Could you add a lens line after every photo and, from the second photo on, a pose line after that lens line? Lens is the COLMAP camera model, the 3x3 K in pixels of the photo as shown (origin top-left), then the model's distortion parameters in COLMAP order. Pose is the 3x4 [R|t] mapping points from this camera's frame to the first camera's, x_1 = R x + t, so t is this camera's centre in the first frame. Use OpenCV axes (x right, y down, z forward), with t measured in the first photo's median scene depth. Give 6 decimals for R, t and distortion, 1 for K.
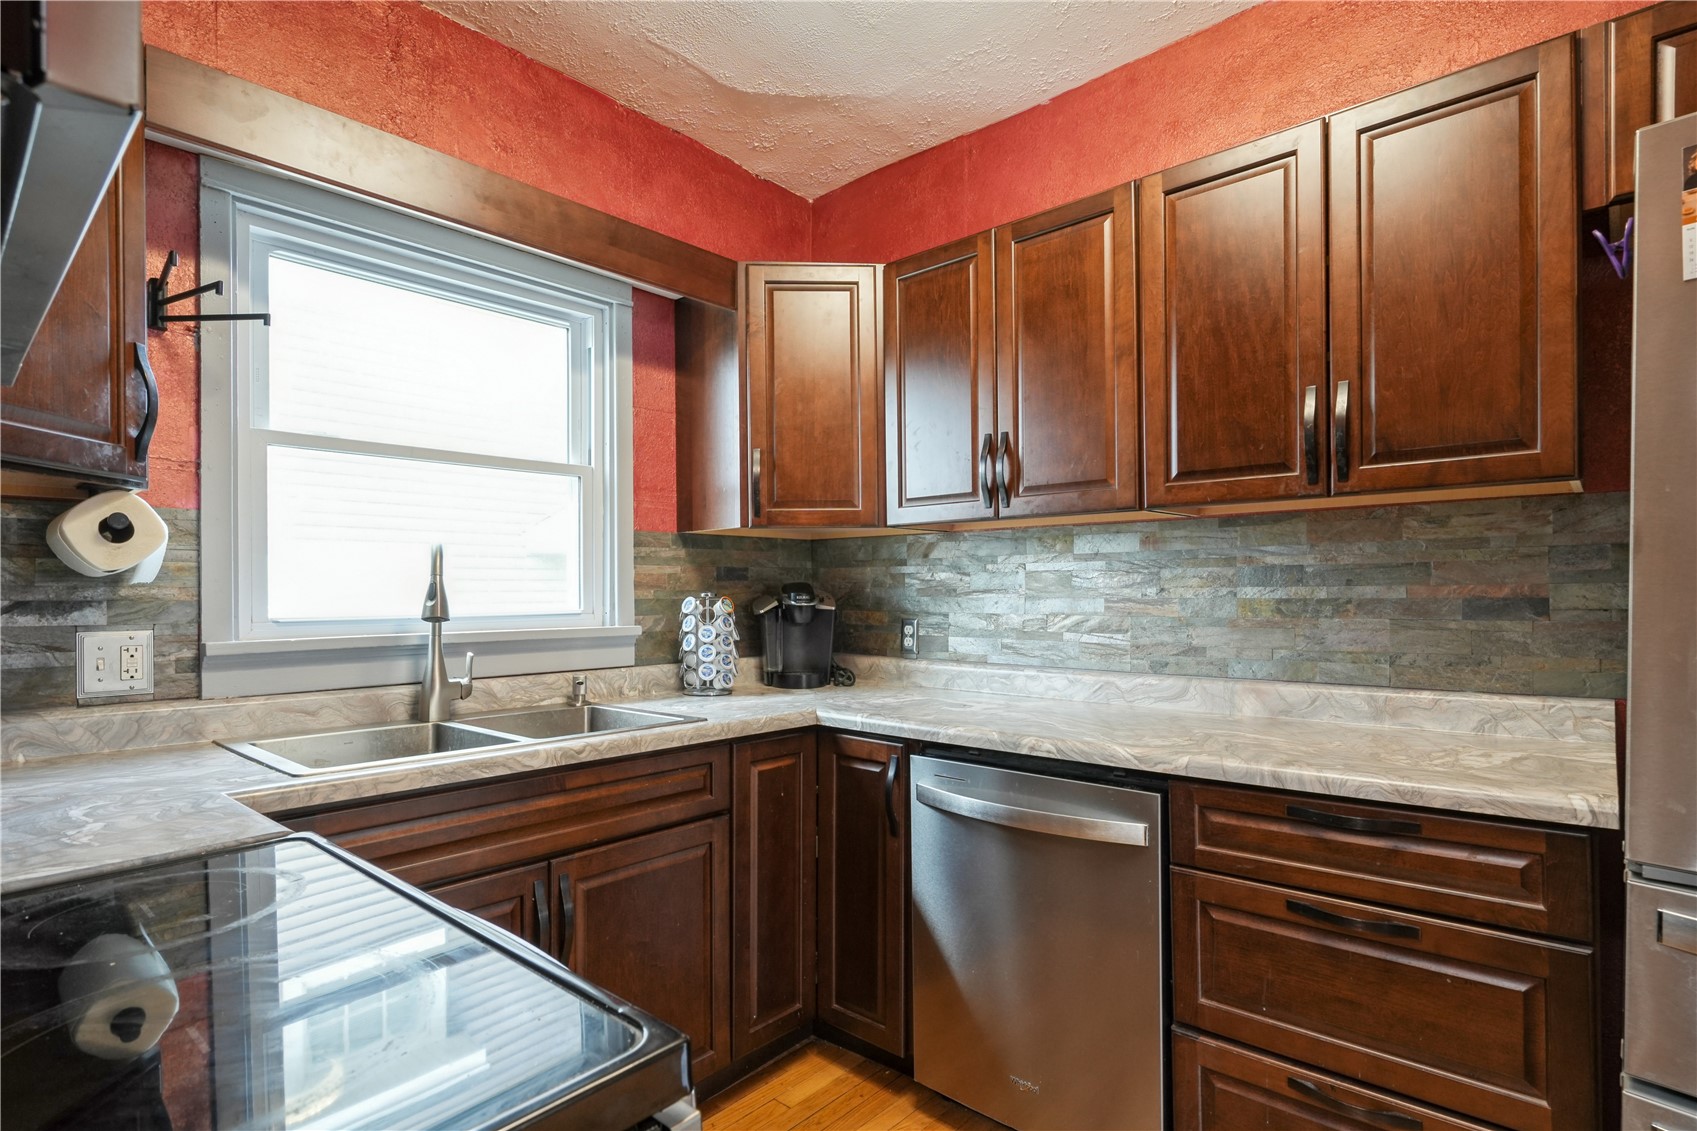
lens RADIAL K [[834.7, 0, 847.6], [0, 834.7, 590.5], [0, 0, 1]] dist [-0.000943, 0.000475]
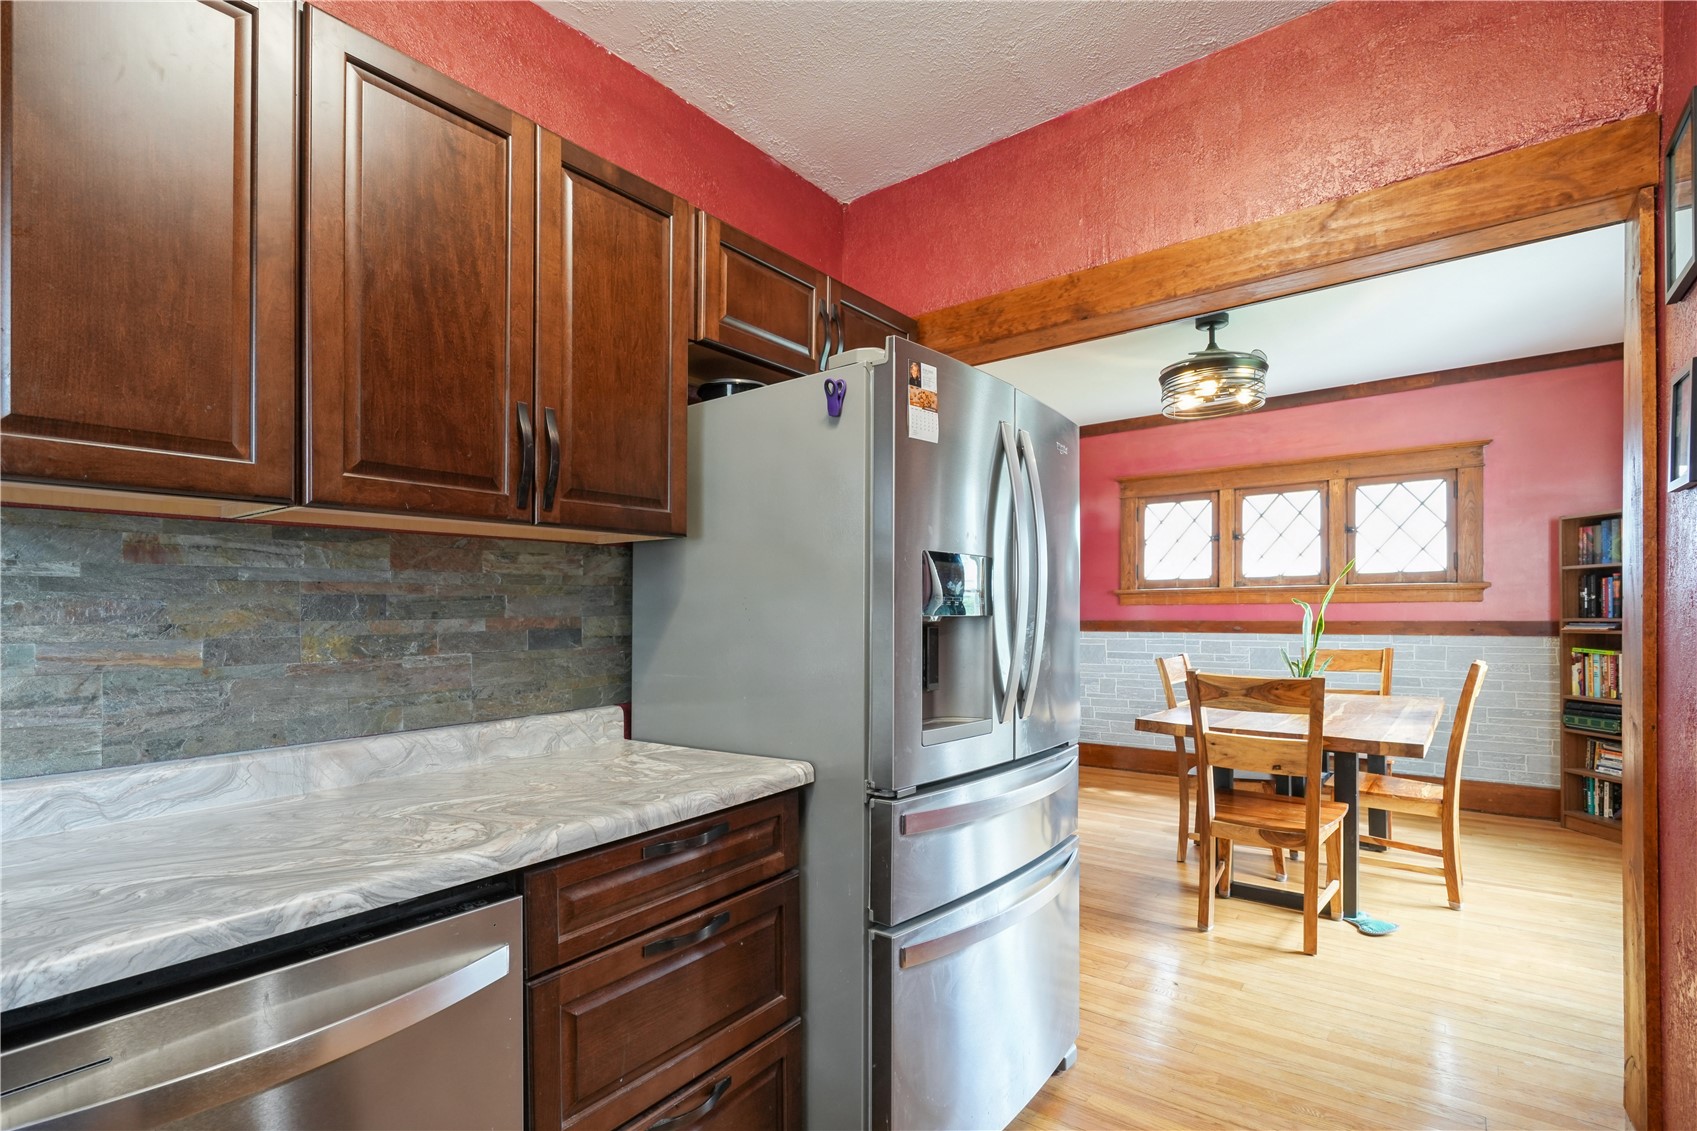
lens RADIAL K [[792.7, 0, 846.2], [0, 792.7, 614.7], [0, 0, 1]] dist [-0.001662, -0.000525]
pose [[-0.057696, 0.001176, 0.998333, -0.278714], [0.008591, 0.999963, -0.000682, -0.005717], [-0.998297, 0.008537, -0.057704, 0.575715]]
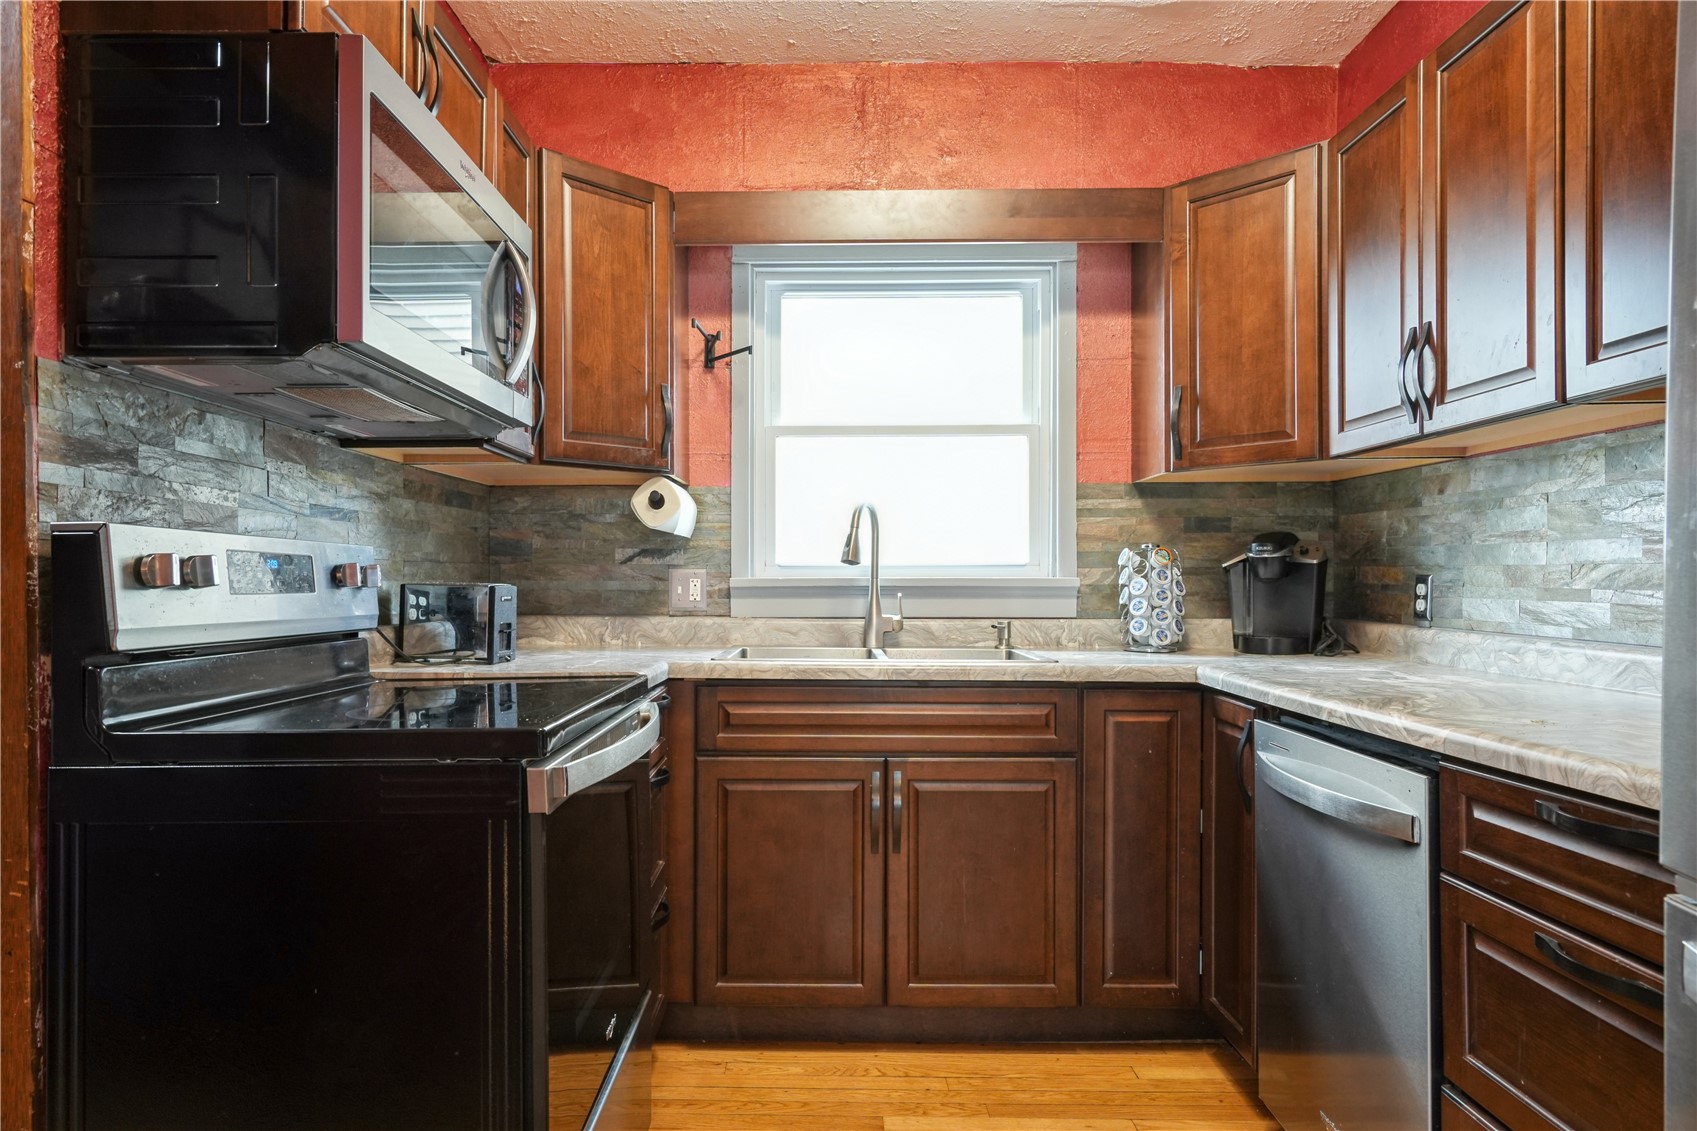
lens RADIAL K [[1009.7, 0, 848.5], [0, 1009.7, 565.5], [0, 0, 1]] dist [0.001977, 0.000553]
pose [[0.667351, -0.004562, -0.744729, 0.551049], [-0.001877, 0.999968, -0.007807, 0.044343], [0.744741, 0.006608, 0.667321, -0.016515]]
